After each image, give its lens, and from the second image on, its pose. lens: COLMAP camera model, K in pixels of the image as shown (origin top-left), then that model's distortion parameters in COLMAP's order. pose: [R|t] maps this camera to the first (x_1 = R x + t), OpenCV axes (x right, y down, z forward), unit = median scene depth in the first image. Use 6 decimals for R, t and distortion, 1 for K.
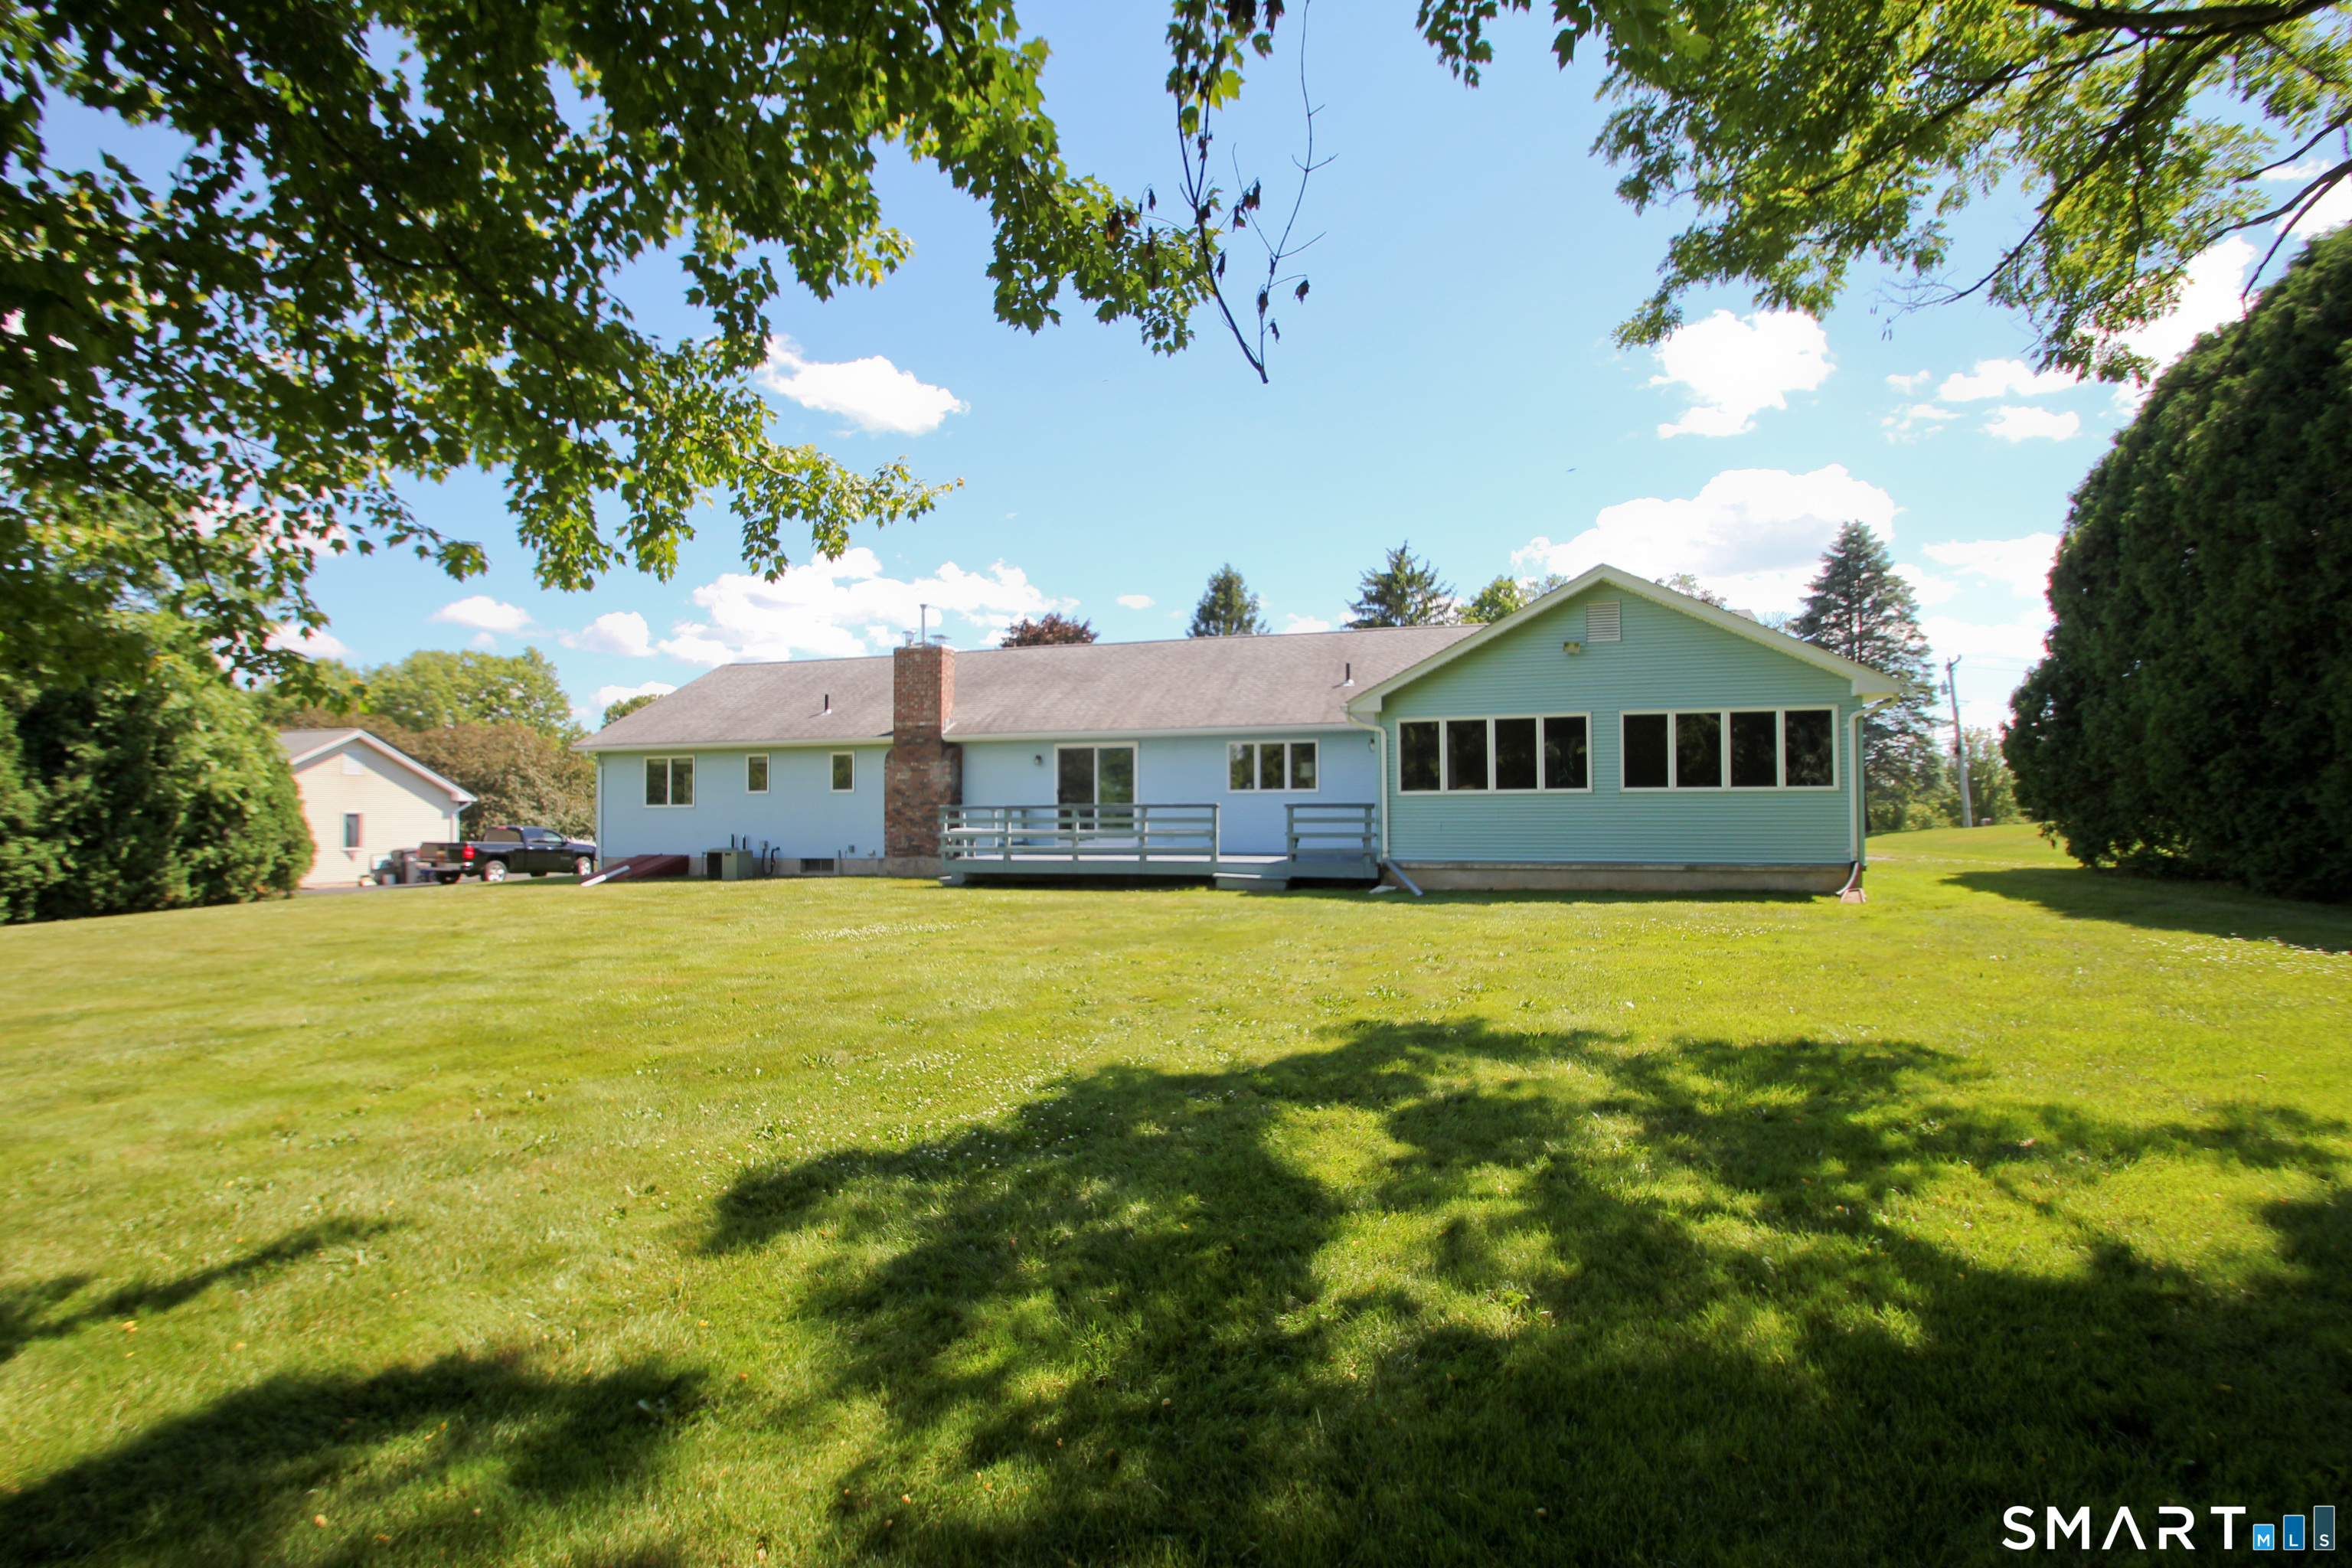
lens RADIAL K [[1090.4, 0, 1171.2], [0, 1090.4, 792.7], [0, 0, 1]] dist [0.008031, -0.012747]
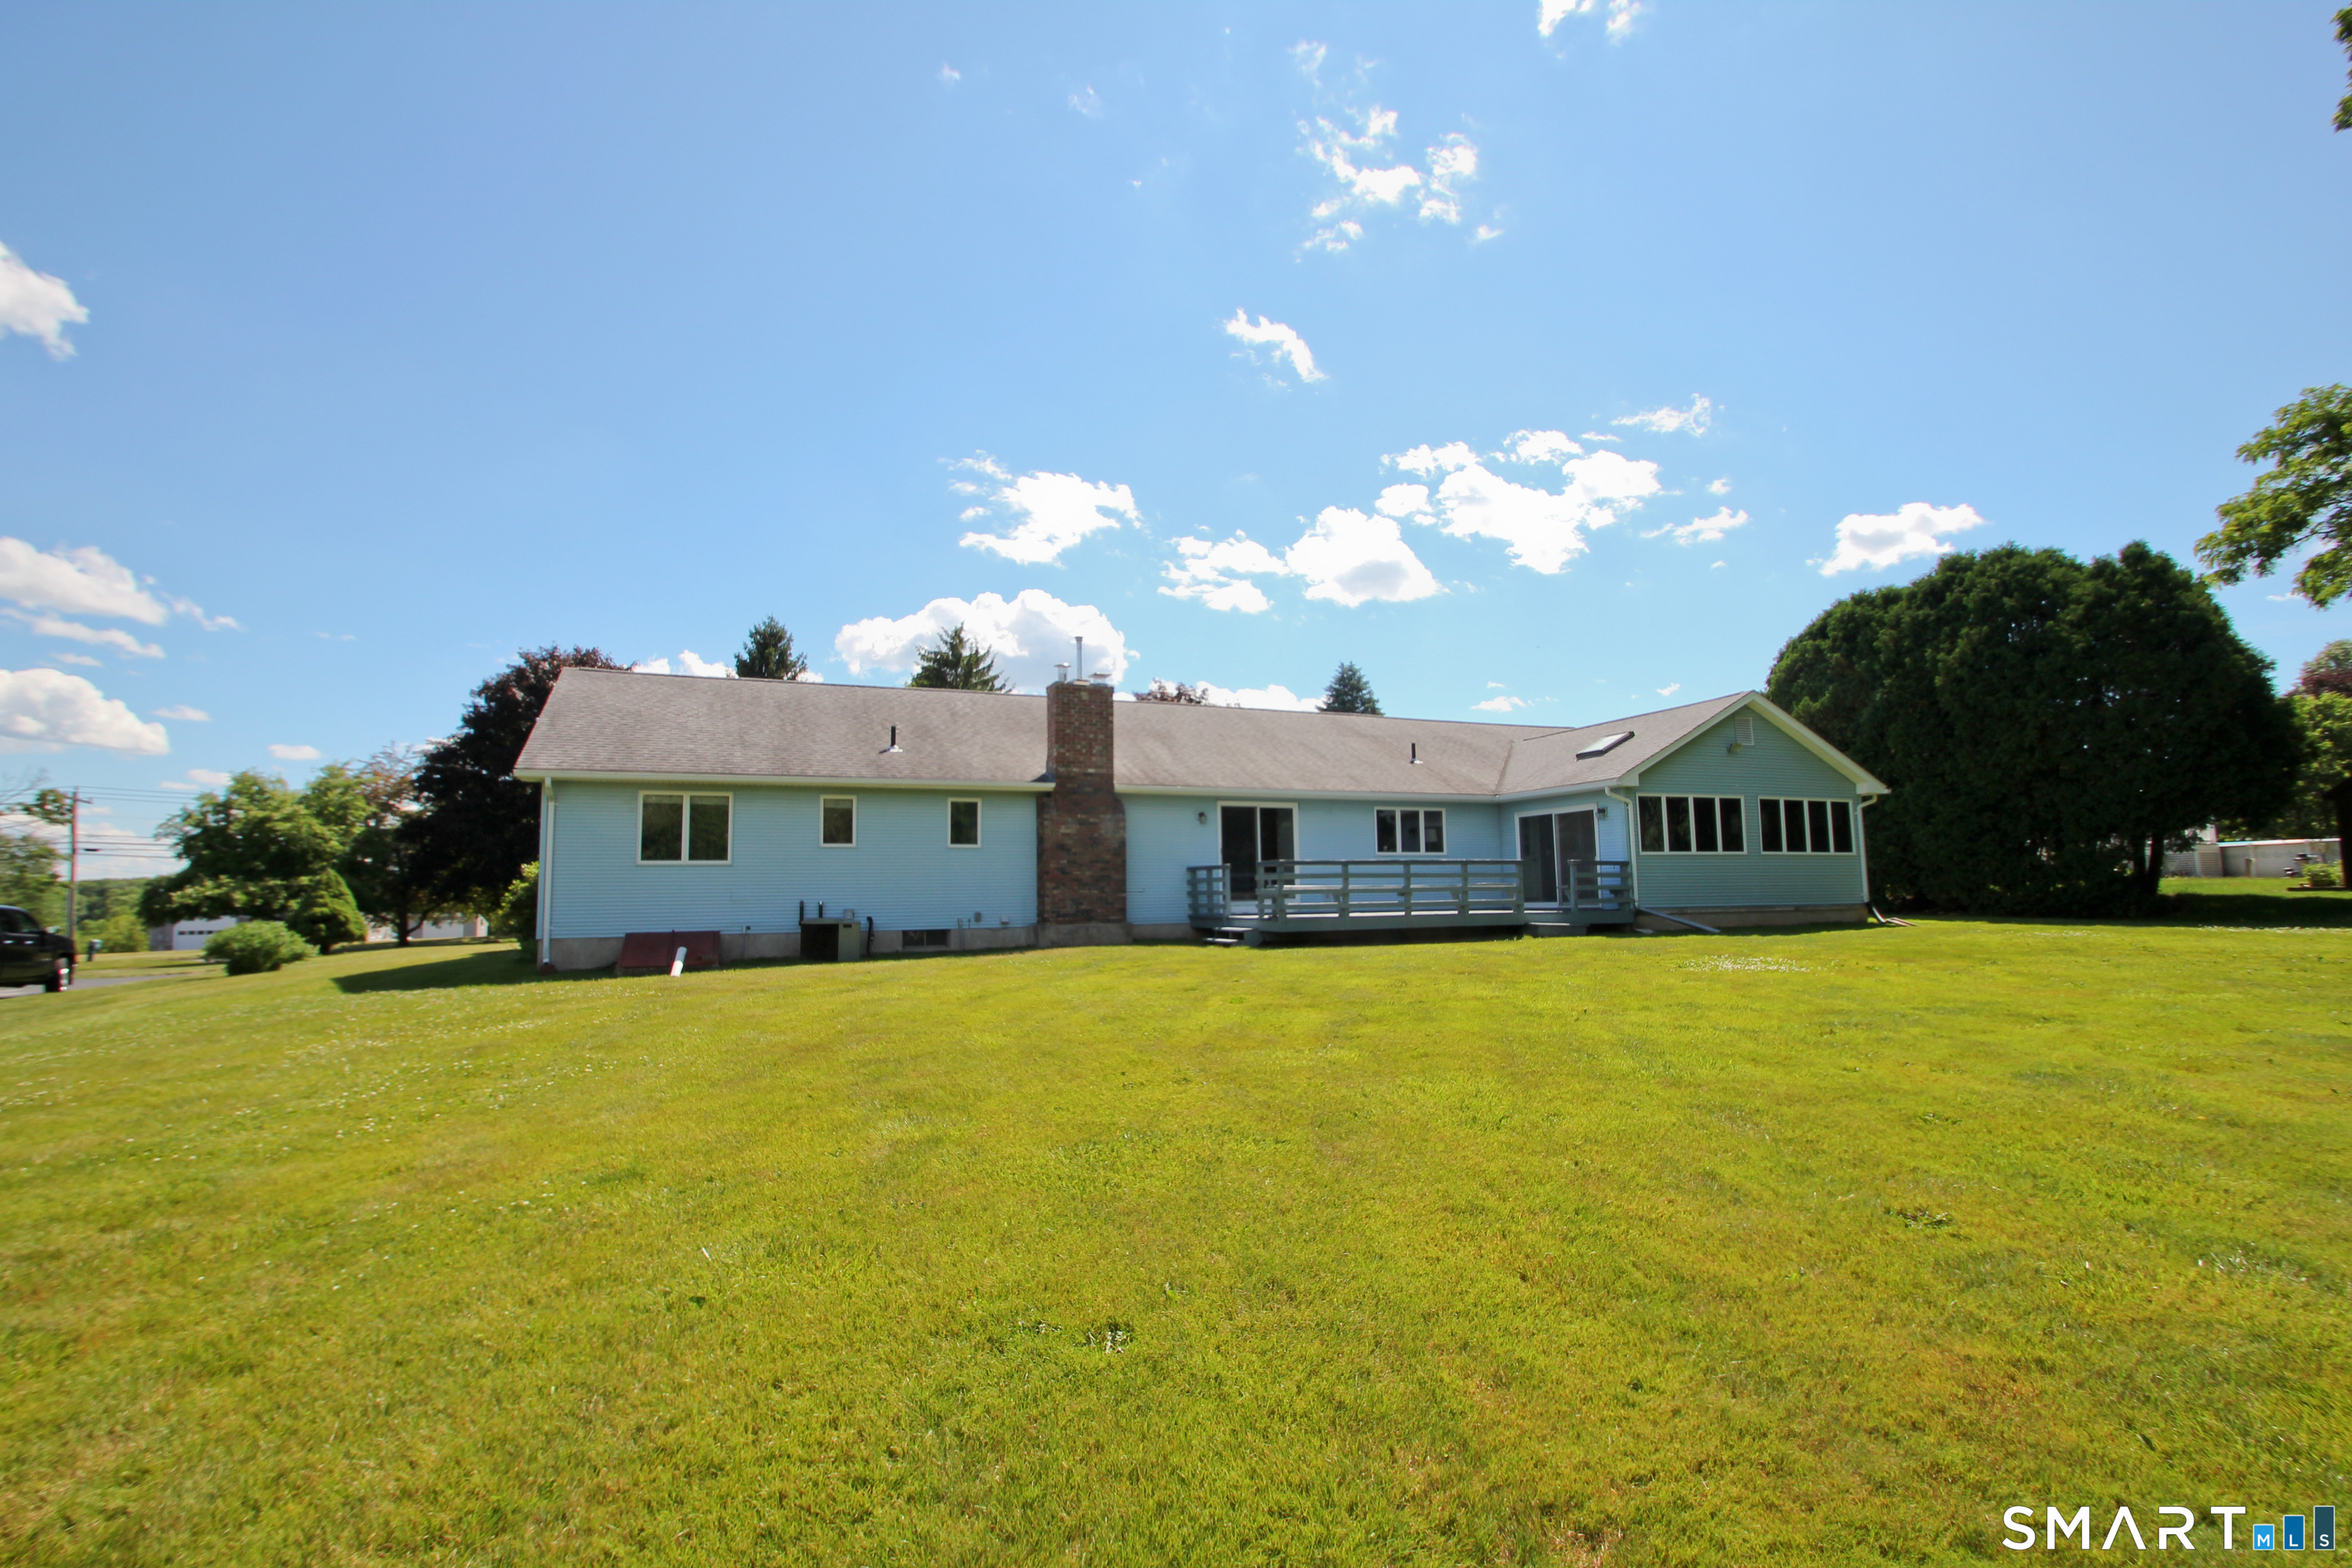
lens RADIAL K [[1090.4, 0, 1171.2], [0, 1090.4, 792.7], [0, 0, 1]] dist [0.008031, -0.012747]
pose [[0.775746, 0.054747, 0.628666, -0.740643], [-0.003787, 0.996615, -0.082117, 0.026822], [-0.631034, 0.061321, 0.773328, 0.284616]]
